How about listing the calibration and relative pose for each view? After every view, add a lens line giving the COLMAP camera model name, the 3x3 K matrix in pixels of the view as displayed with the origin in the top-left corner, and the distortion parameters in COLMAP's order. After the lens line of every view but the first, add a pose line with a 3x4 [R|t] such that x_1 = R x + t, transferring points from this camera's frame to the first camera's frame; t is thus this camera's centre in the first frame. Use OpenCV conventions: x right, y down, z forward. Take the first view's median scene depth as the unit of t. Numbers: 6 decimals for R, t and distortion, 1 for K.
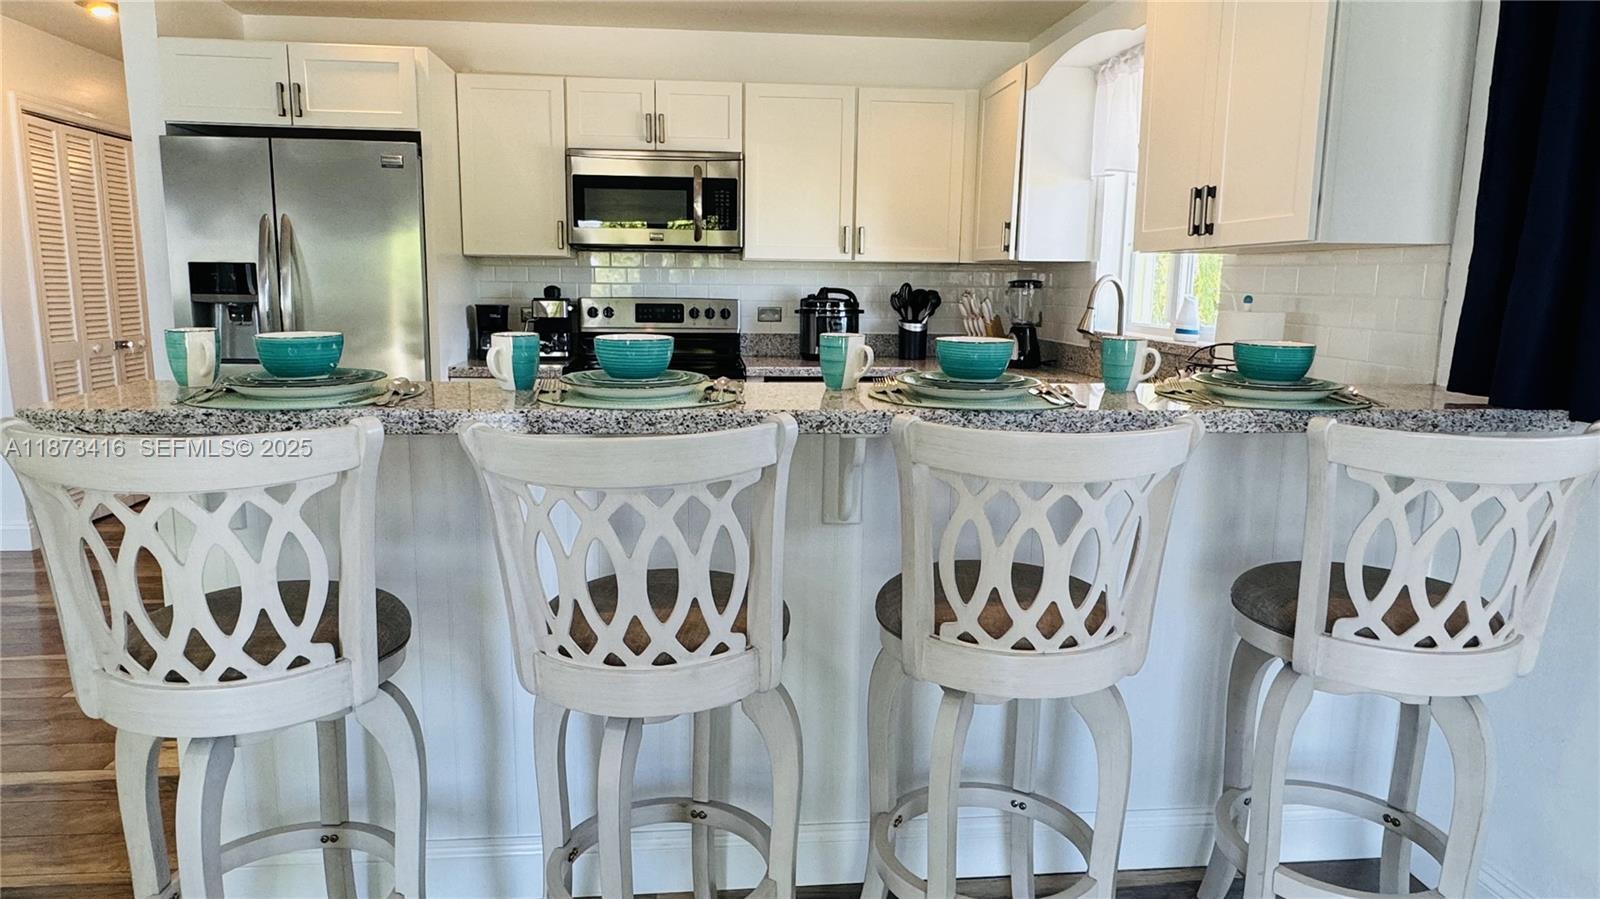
lens RADIAL K [[985.2, 0, 800.0], [0, 985.2, 449.5], [0, 0, 1]] dist [-0.000381, 0.000941]
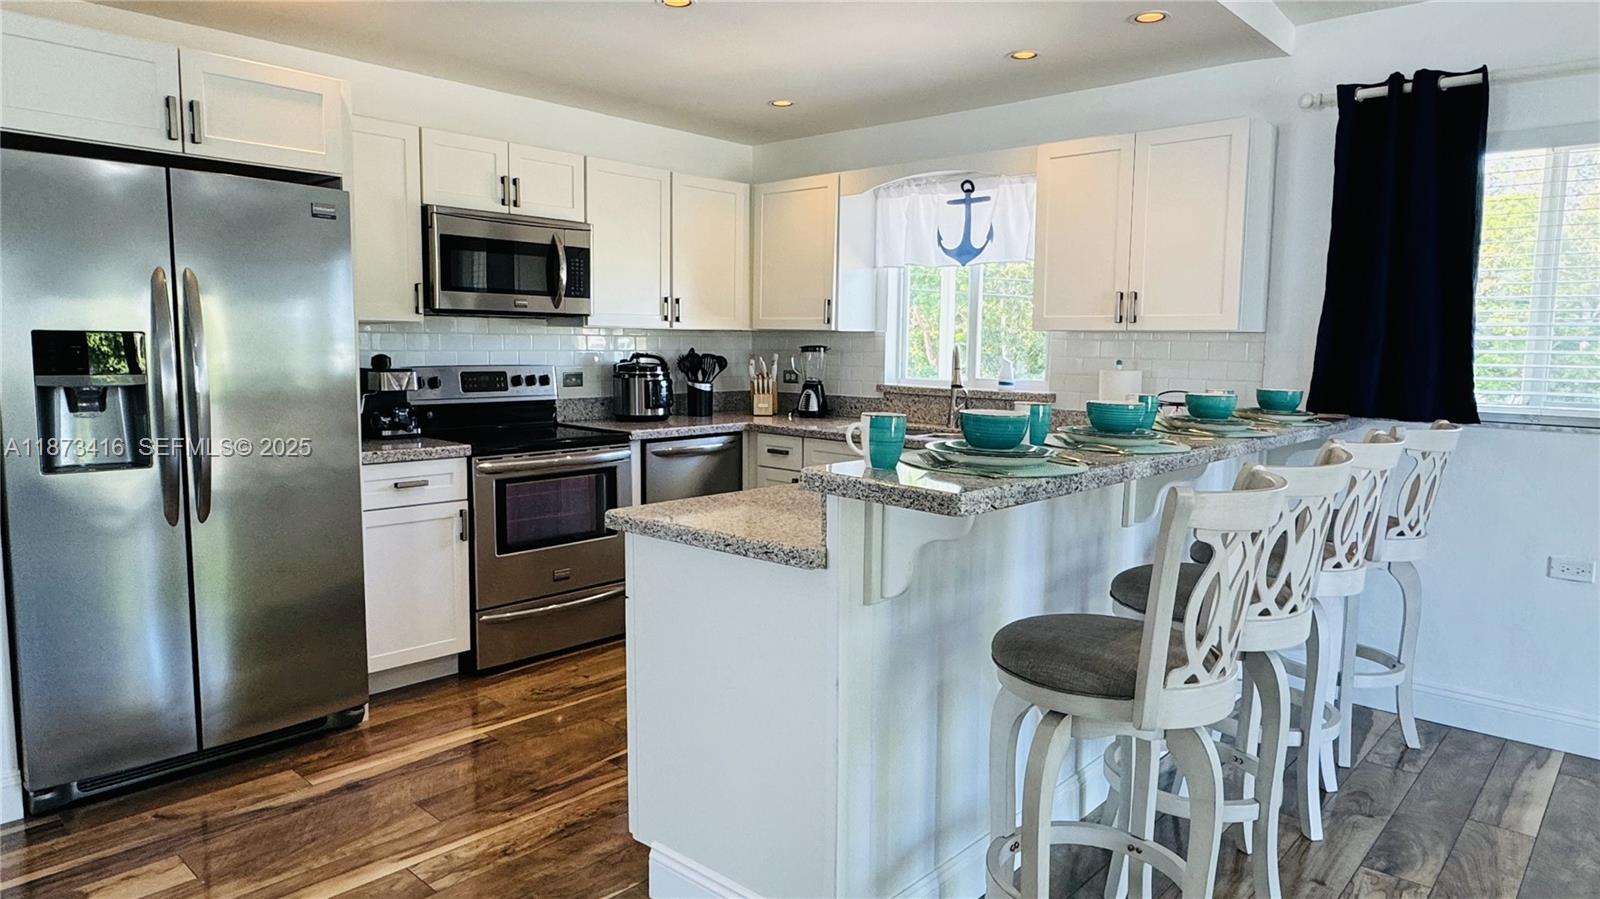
lens RADIAL K [[985.2, 0, 800.0], [0, 985.2, 449.5], [0, 0, 1]] dist [-0.000381, 0.000941]
pose [[0.738162, -0.077147, 0.670198, -0.598355], [0.110443, 0.993856, -0.007239, -0.036841], [-0.665522, 0.079362, 0.742147, 0.116435]]
